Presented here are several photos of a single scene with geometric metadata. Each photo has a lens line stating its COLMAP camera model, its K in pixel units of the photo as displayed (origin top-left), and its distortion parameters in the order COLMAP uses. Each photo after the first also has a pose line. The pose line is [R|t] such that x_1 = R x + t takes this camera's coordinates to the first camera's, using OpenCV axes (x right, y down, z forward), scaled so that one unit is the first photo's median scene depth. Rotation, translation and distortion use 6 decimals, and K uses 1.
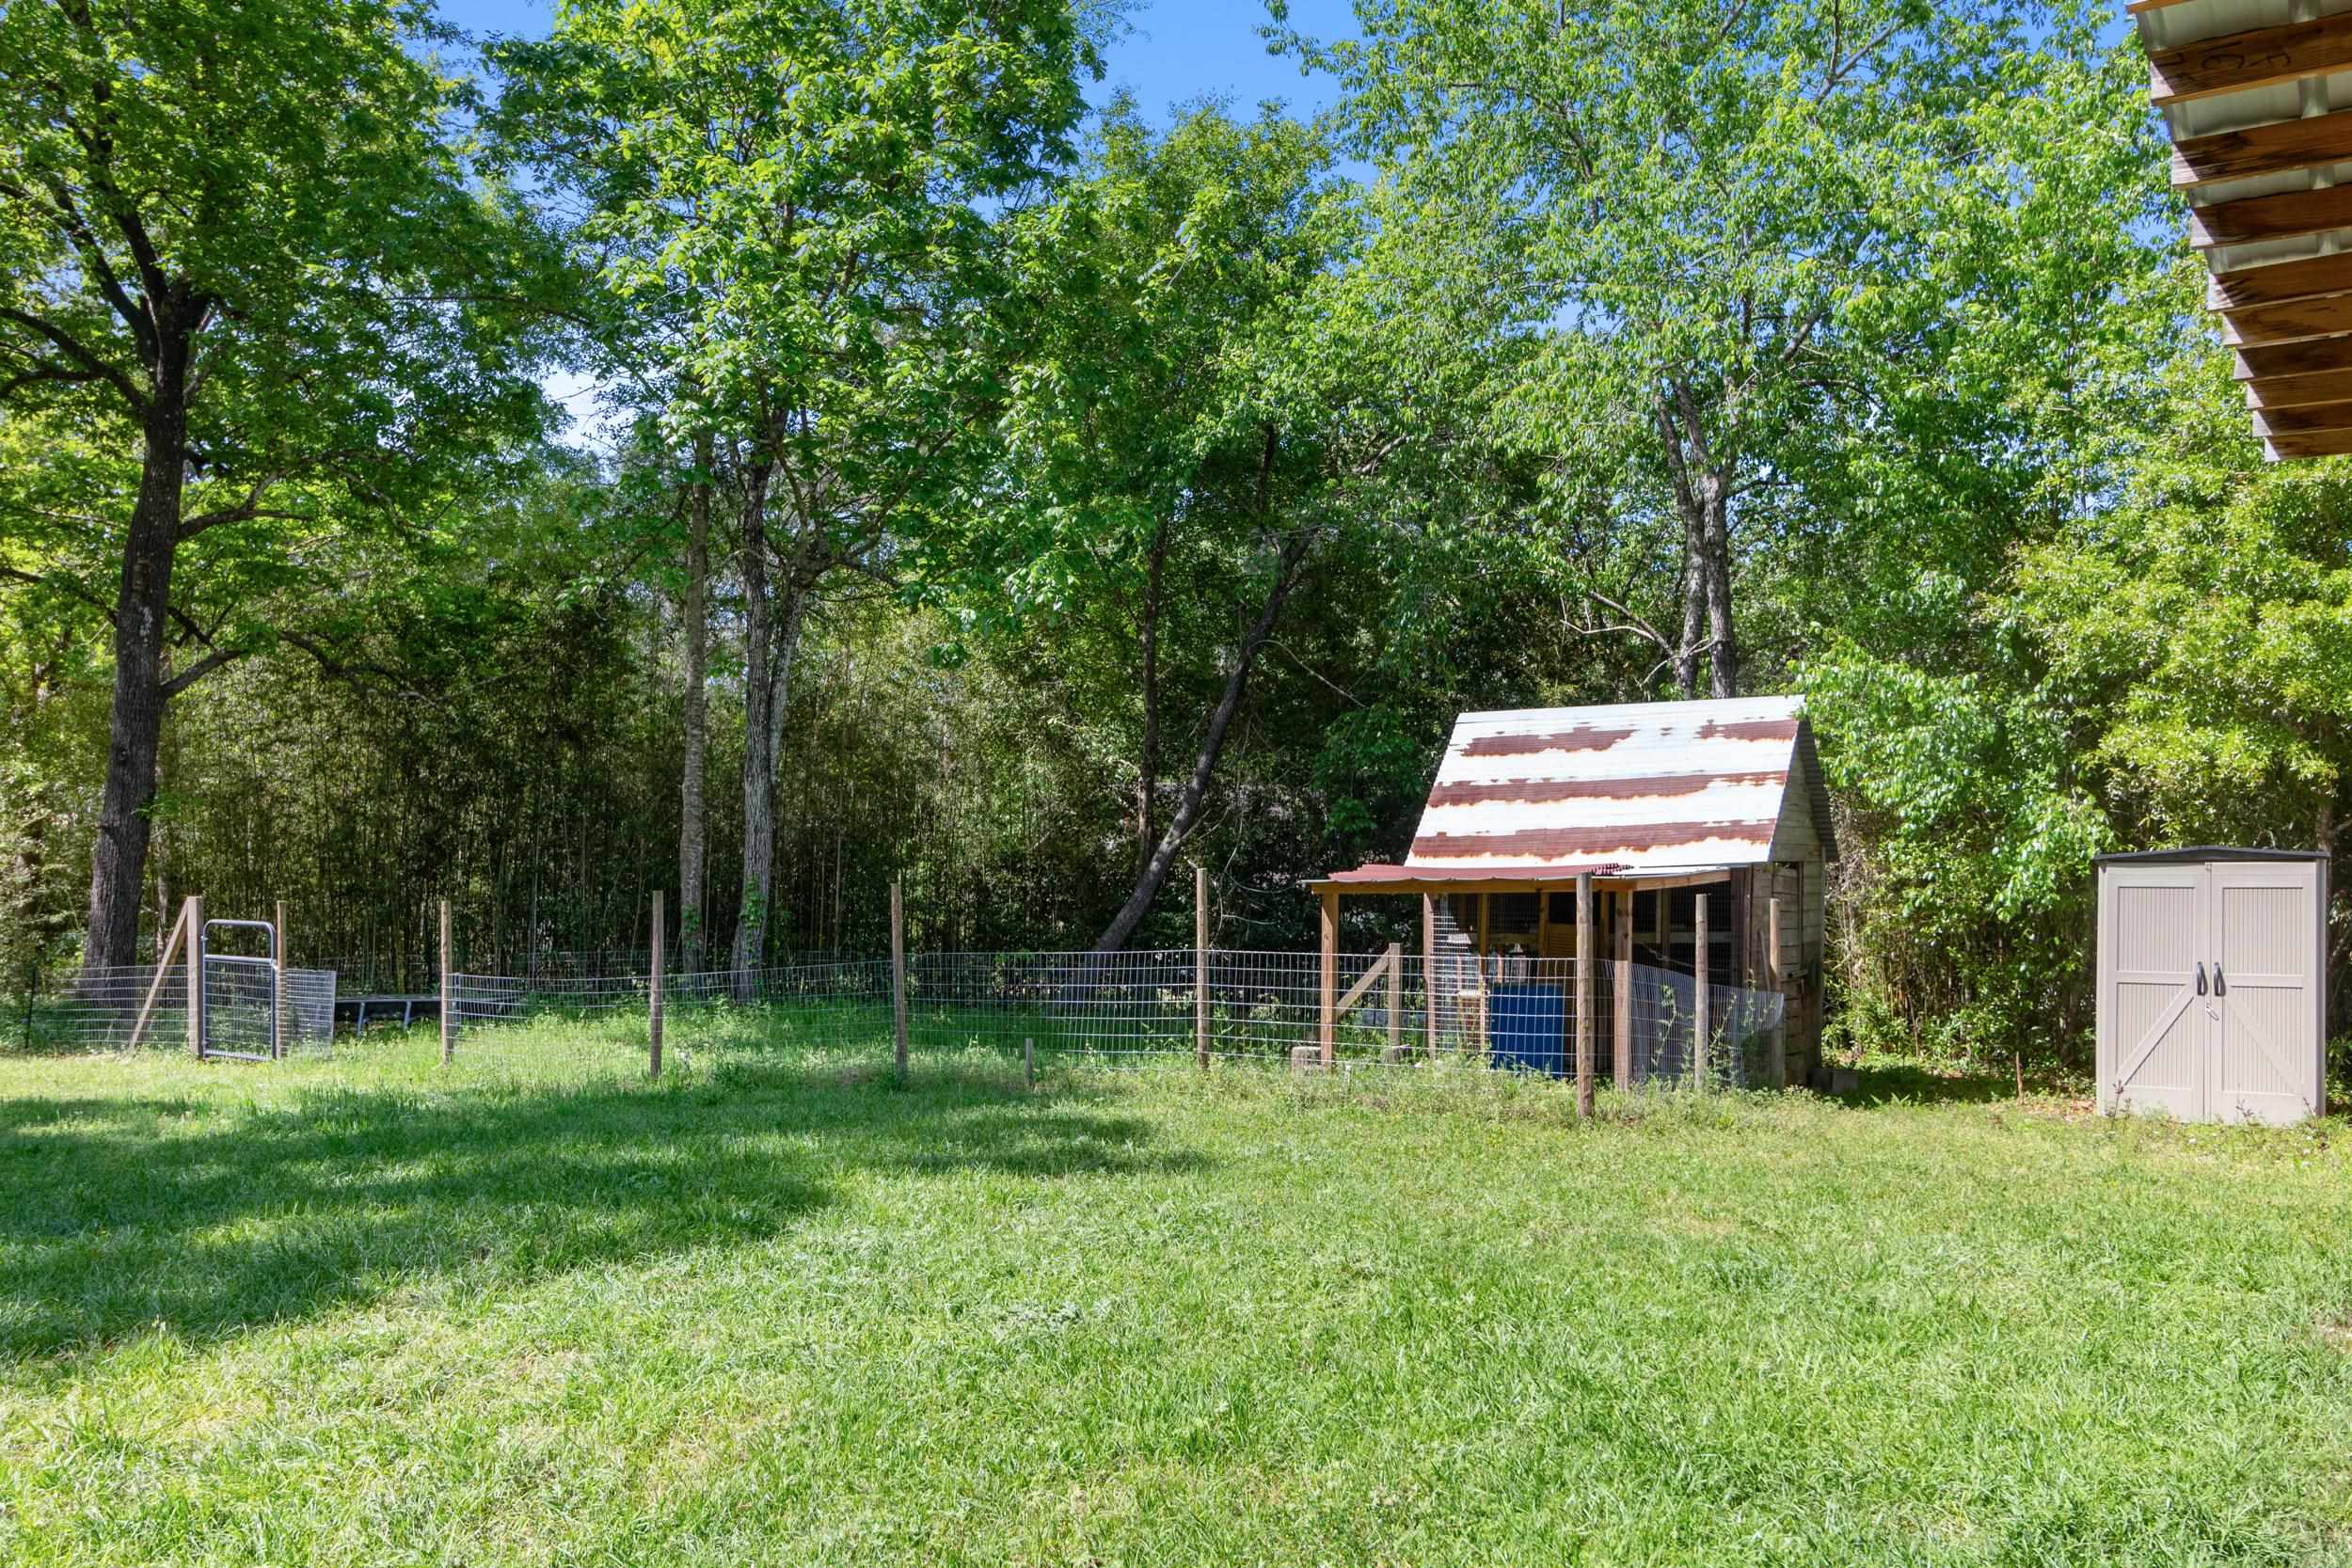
lens RADIAL K [[1979.2, 0, 1177.8], [0, 1979.2, 798.0], [0, 0, 1]] dist [-0.001743, -0.006233]
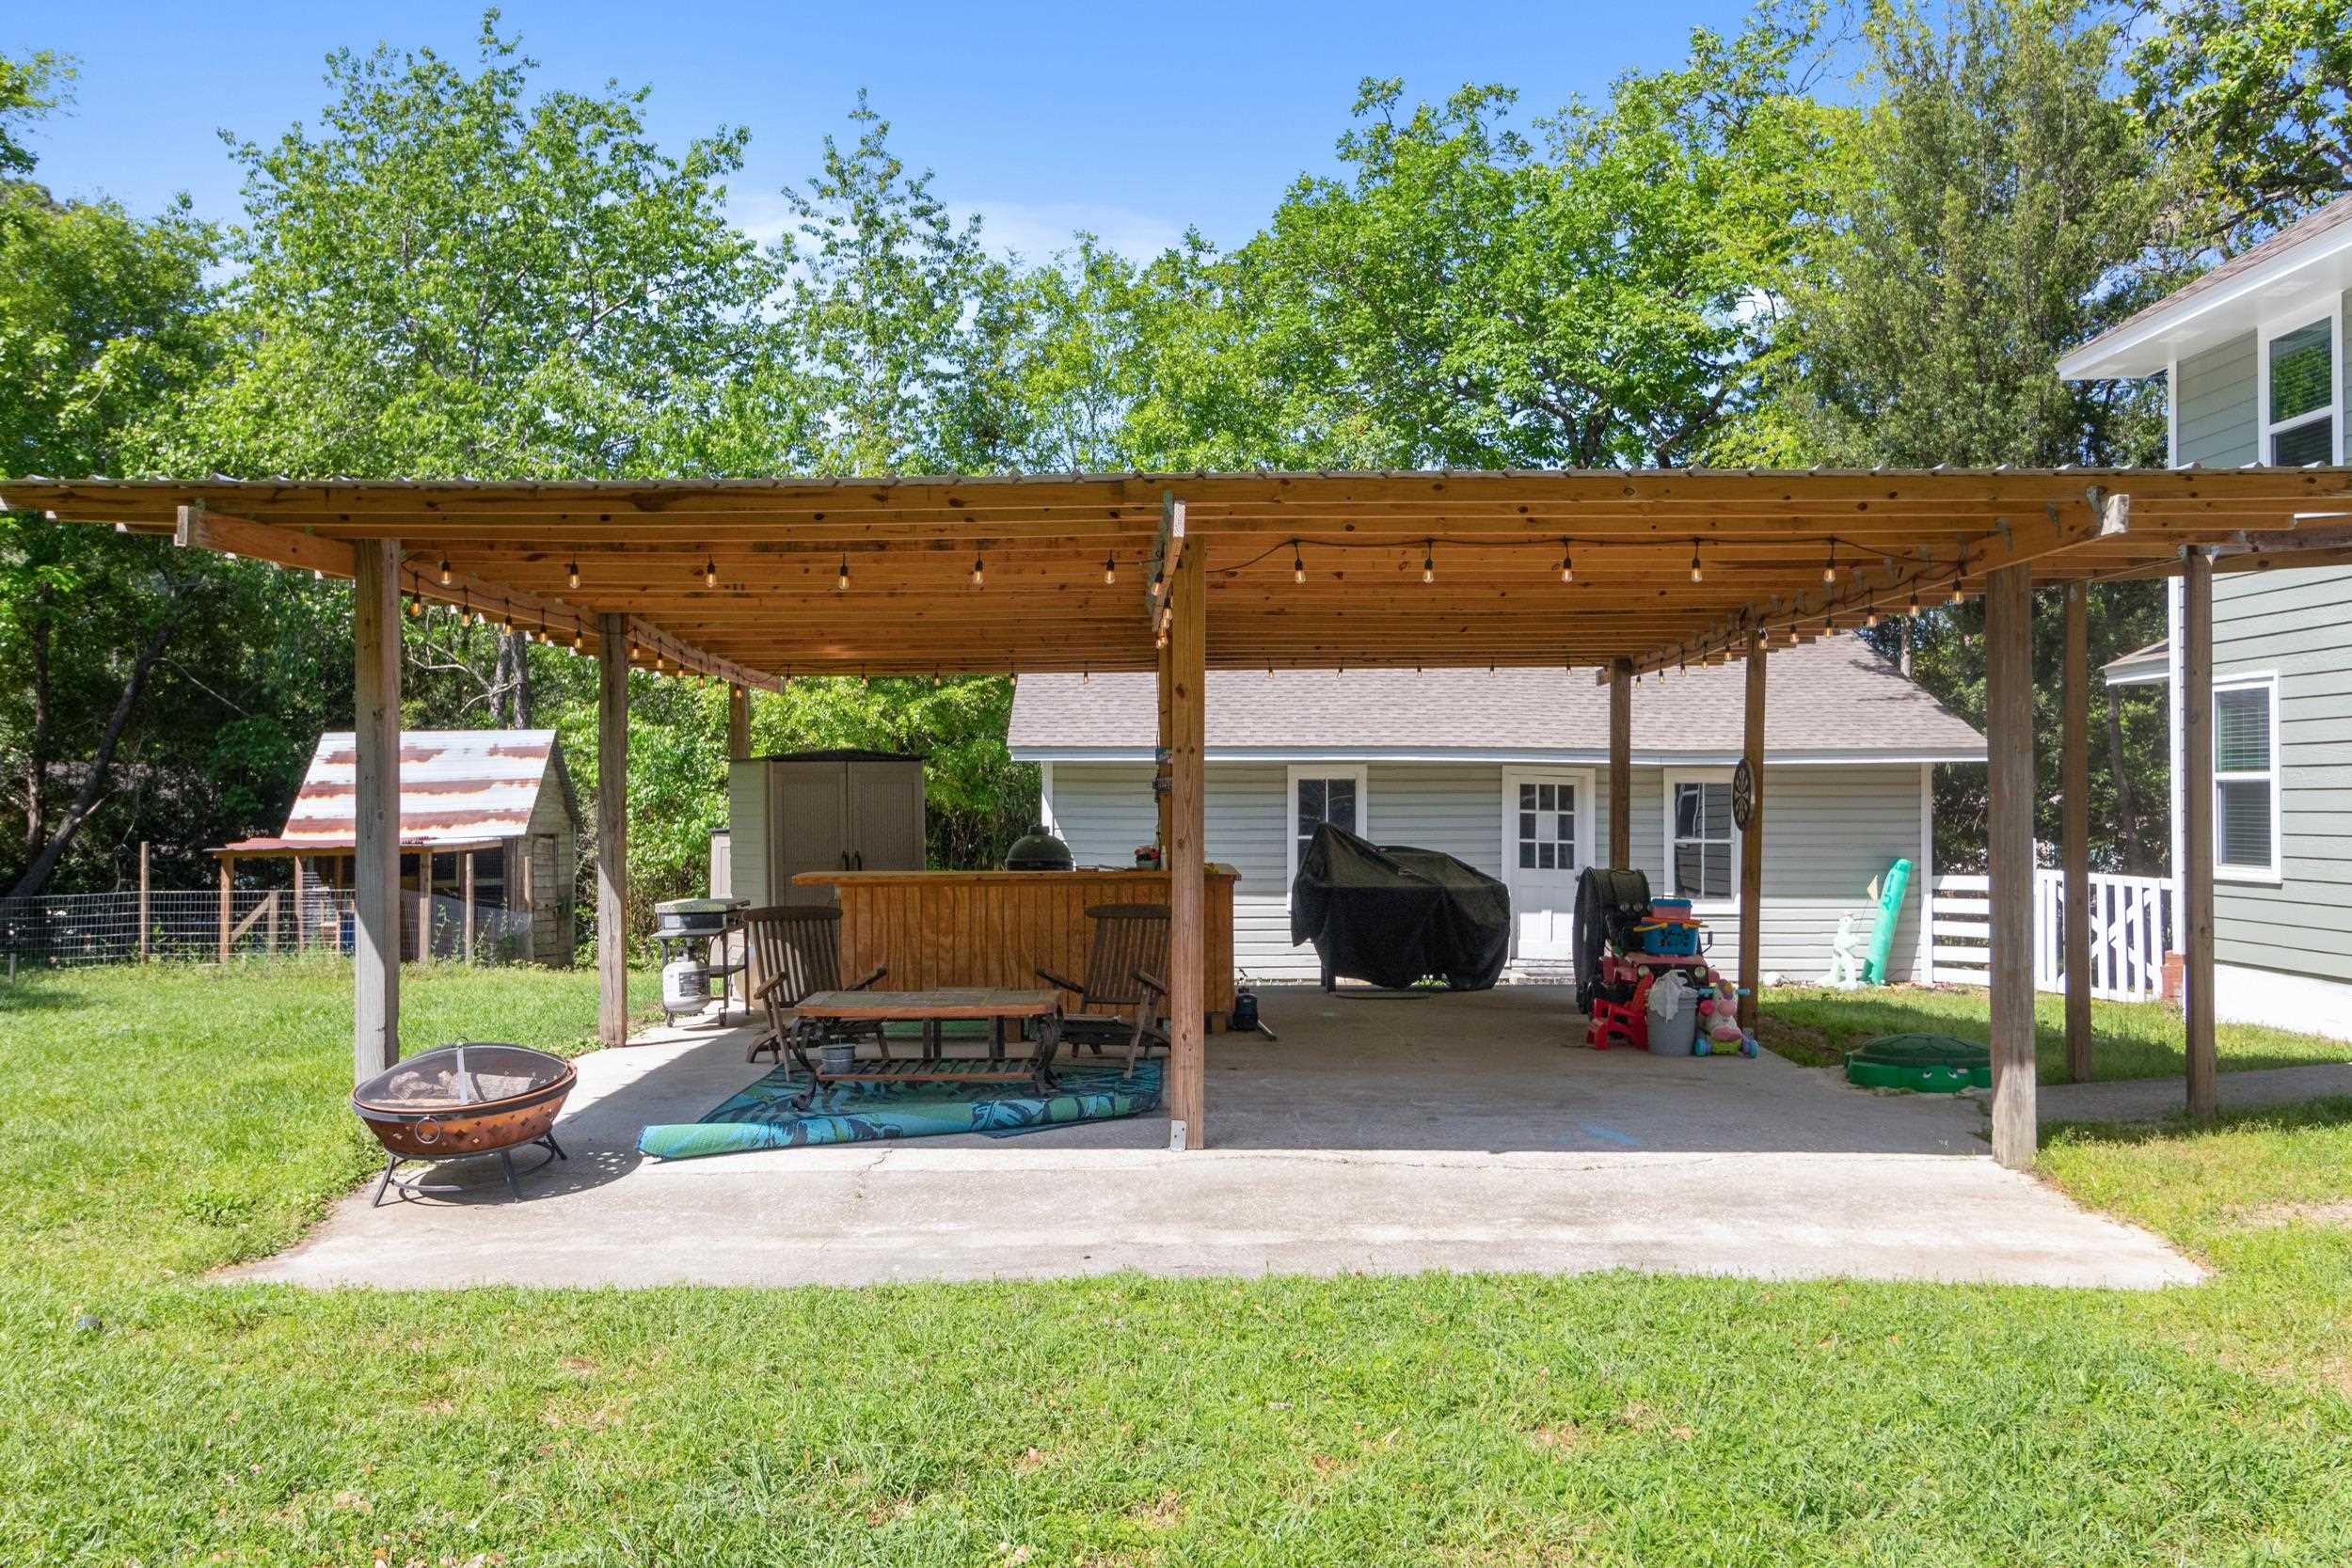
lens RADIAL K [[1979.2, 0, 1185.7], [0, 1979.2, 805.5], [0, 0, 1]] dist [-0.001743, -0.006233]
pose [[0.856140, 0.002049, 0.516740, -0.071873], [-0.011428, 0.999823, 0.014970, -0.020564], [-0.516618, -0.018721, 0.856012, -0.621771]]
